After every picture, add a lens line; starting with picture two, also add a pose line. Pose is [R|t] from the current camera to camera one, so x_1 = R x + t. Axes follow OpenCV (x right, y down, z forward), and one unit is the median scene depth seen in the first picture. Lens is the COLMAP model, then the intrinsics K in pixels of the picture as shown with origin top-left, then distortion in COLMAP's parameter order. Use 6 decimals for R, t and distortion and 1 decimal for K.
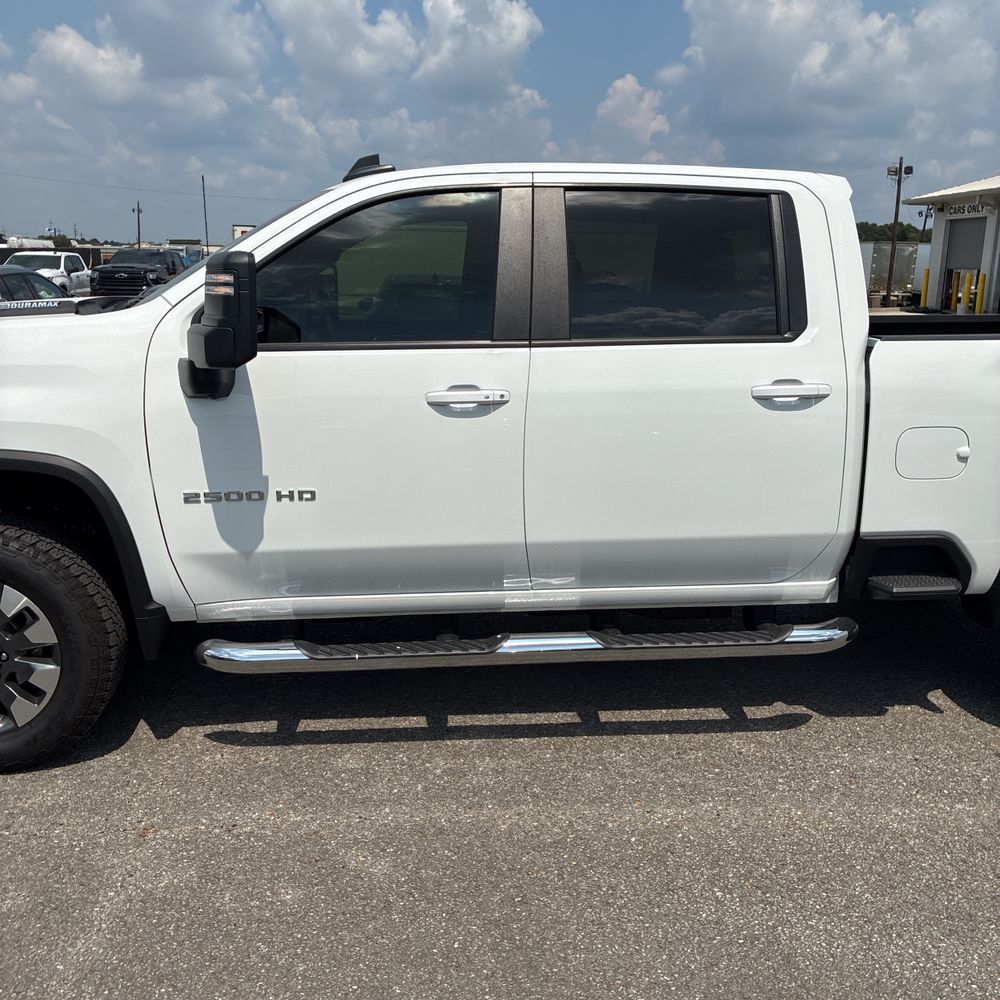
lens RADIAL K [[1003.9, 0, 493.5], [0, 1003.9, 497.0], [0, 0, 1]] dist [0.007179, 0.003178]
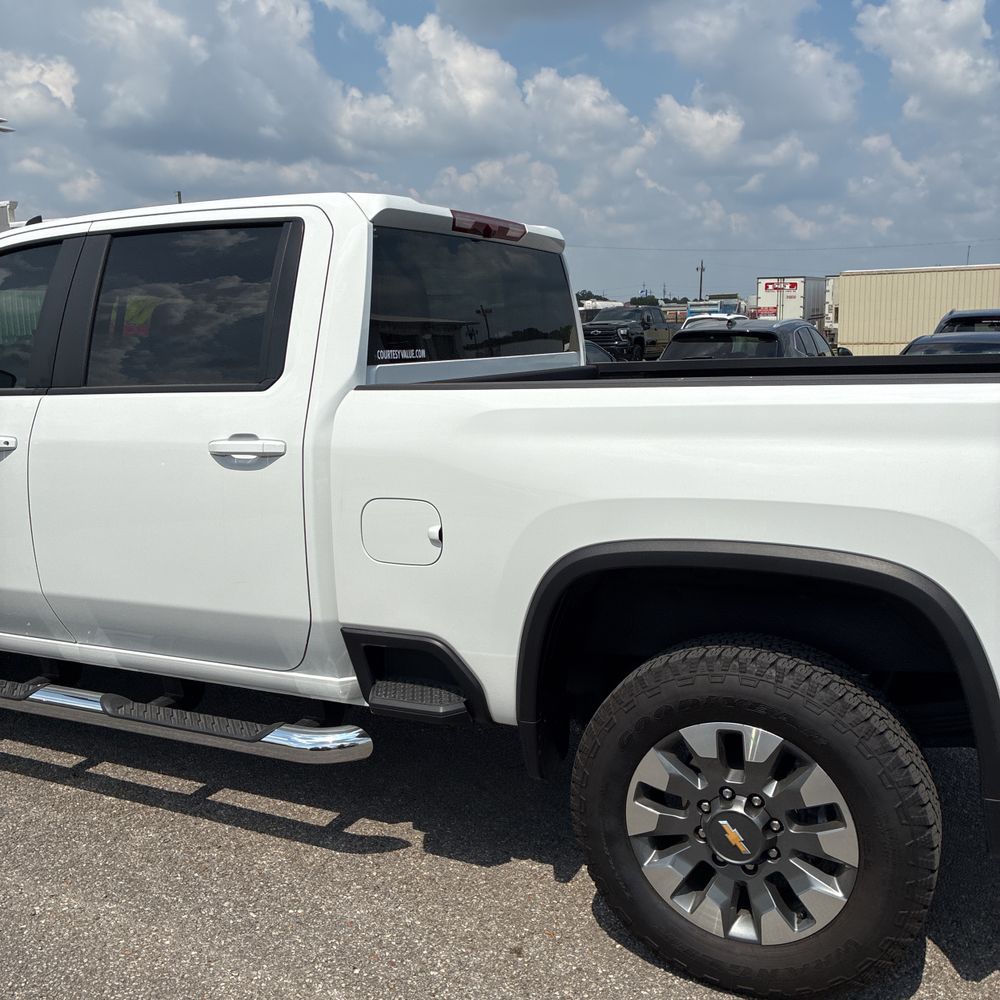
lens RADIAL K [[1011.0, 0, 505.5], [0, 1011.0, 500.5], [0, 0, 1]] dist [0.017926, -0.014417]
pose [[0.854256, 0.054730, -0.516963, 0.899719], [-0.079725, 0.996471, -0.026246, -0.052907], [0.513703, 0.063635, 0.855605, 0.360091]]
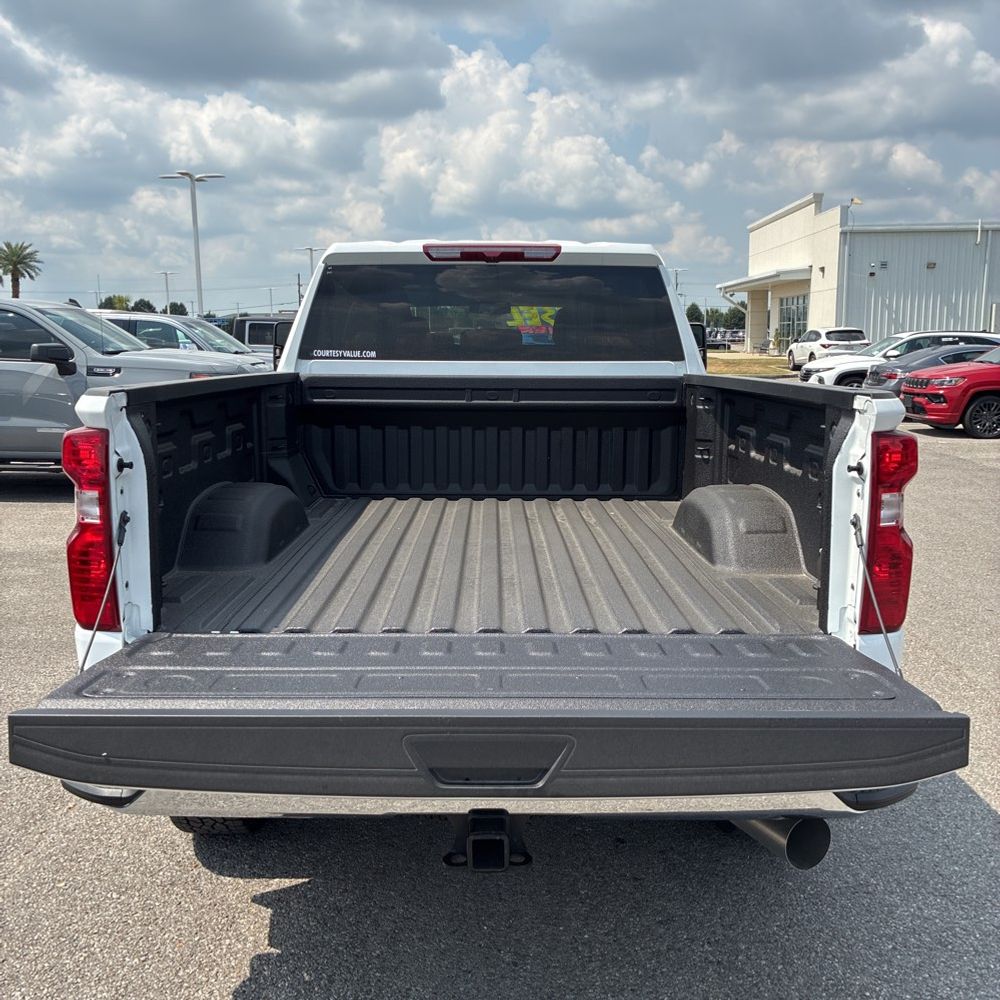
lens RADIAL K [[1005.7, 0, 500.0], [0, 1005.7, 500.0], [0, 0, 1]] dist [0.039447, -0.038253]
pose [[-0.086305, 0.145448, -0.985594, 1.606556], [-0.217589, 0.962651, 0.161116, -0.264617], [0.972217, 0.228359, -0.051434, 1.353466]]
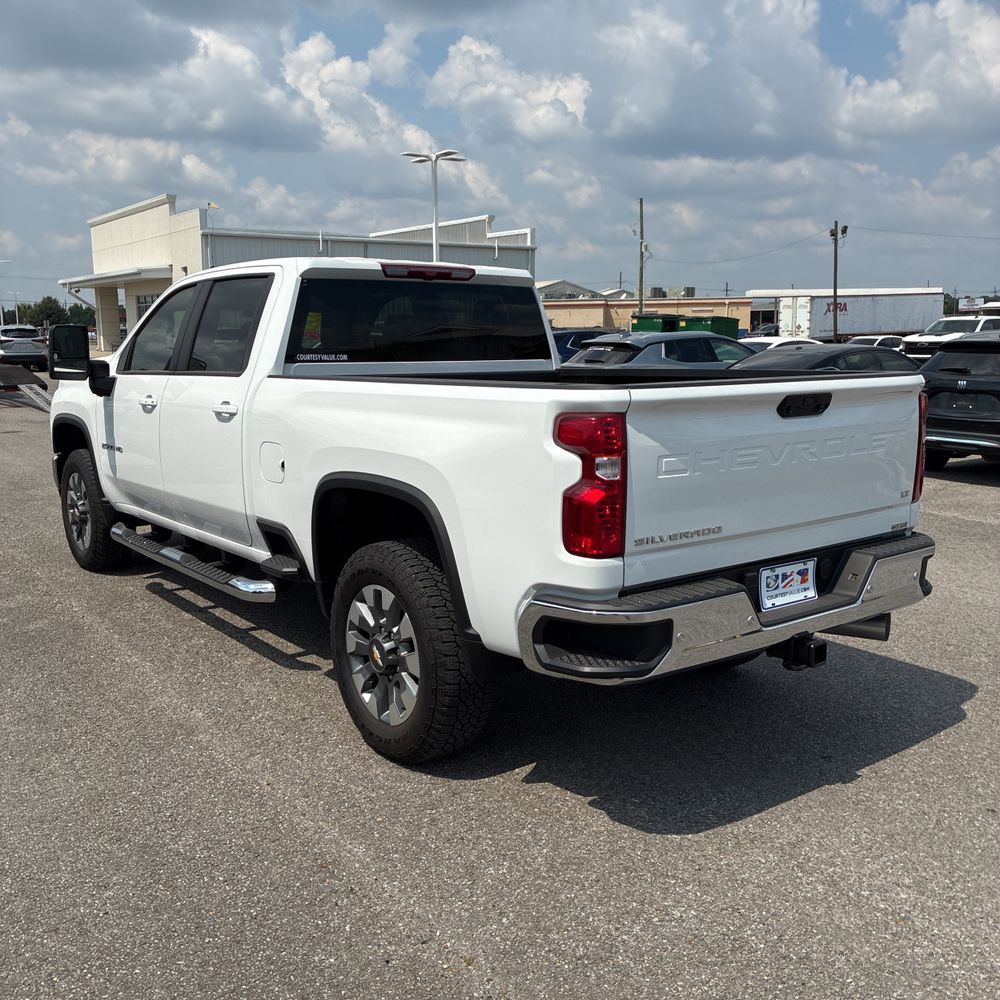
lens RADIAL K [[1005.7, 0, 500.0], [0, 1005.7, 500.0], [0, 0, 1]] dist [0.039447, -0.038253]
pose [[0.537729, 0.122192, -0.834216, 1.693080], [-0.173392, 0.984319, 0.032412, -0.088388], [0.825096, 0.127218, 0.550484, 0.514091]]
